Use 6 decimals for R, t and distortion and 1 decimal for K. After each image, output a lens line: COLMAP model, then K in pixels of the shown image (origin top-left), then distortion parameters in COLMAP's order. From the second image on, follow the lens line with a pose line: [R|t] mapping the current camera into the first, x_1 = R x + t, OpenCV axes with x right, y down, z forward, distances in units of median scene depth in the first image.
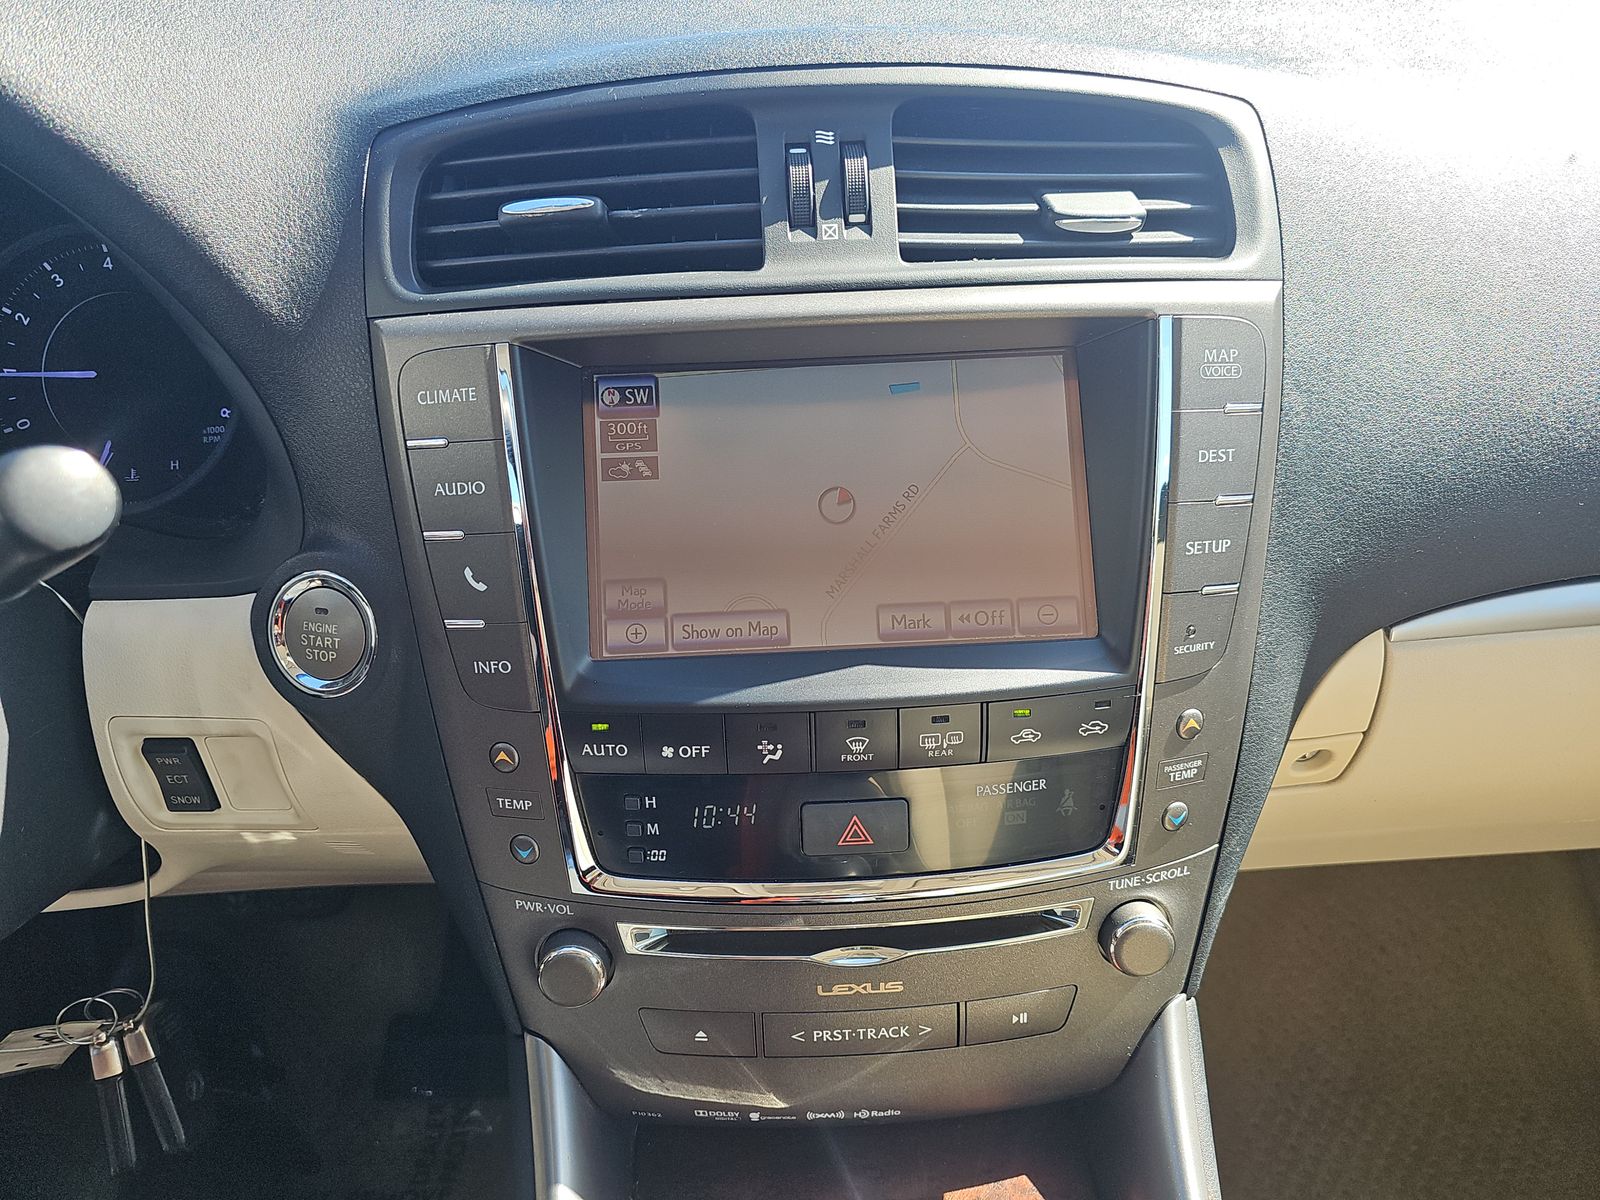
lens RADIAL K [[1069.4, 0, 803.1], [0, 1069.4, 606.8], [0, 0, 1]] dist [-0.004540, -0.025323]
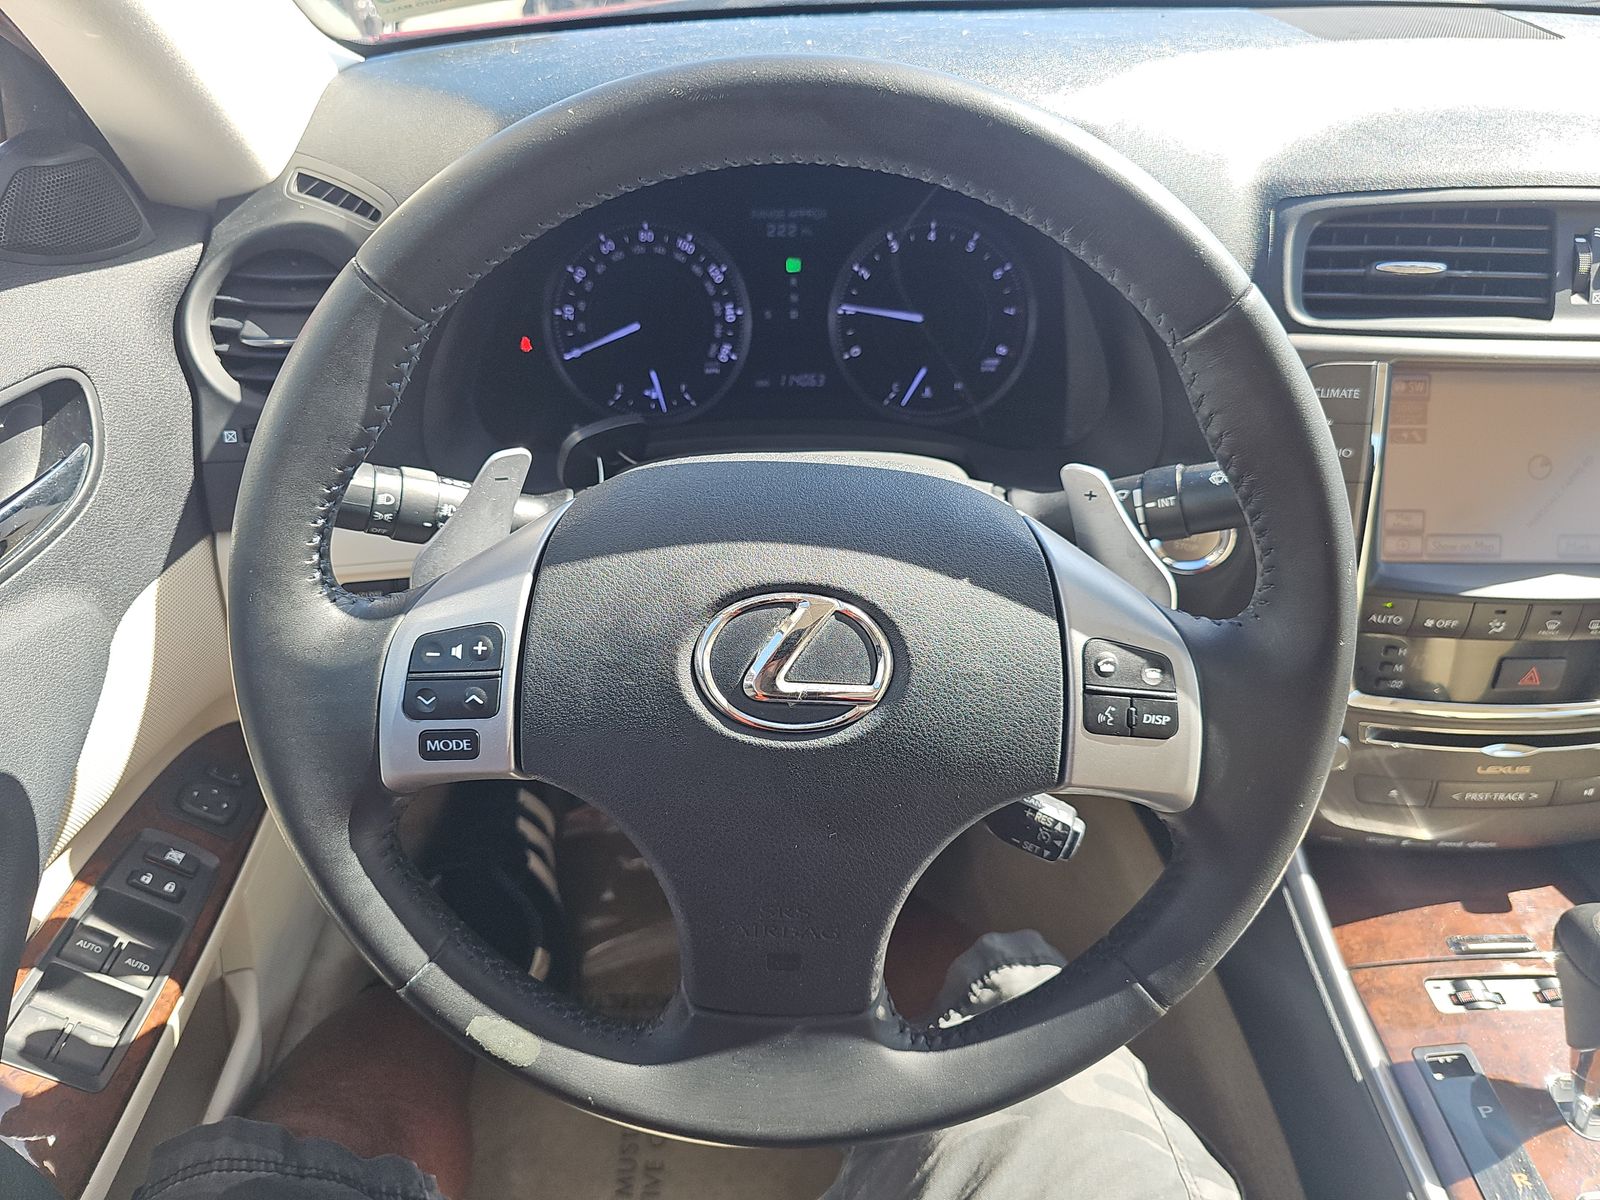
lens RADIAL K [[1069.4, 0, 800.9], [0, 1069.4, 602.2], [0, 0, 1]] dist [-0.004540, -0.025323]
pose [[0.998548, 0.049905, -0.020267, -0.994855], [-0.045207, 0.981052, 0.188397, -0.145646], [0.029285, -0.187207, 0.981884, -0.561174]]
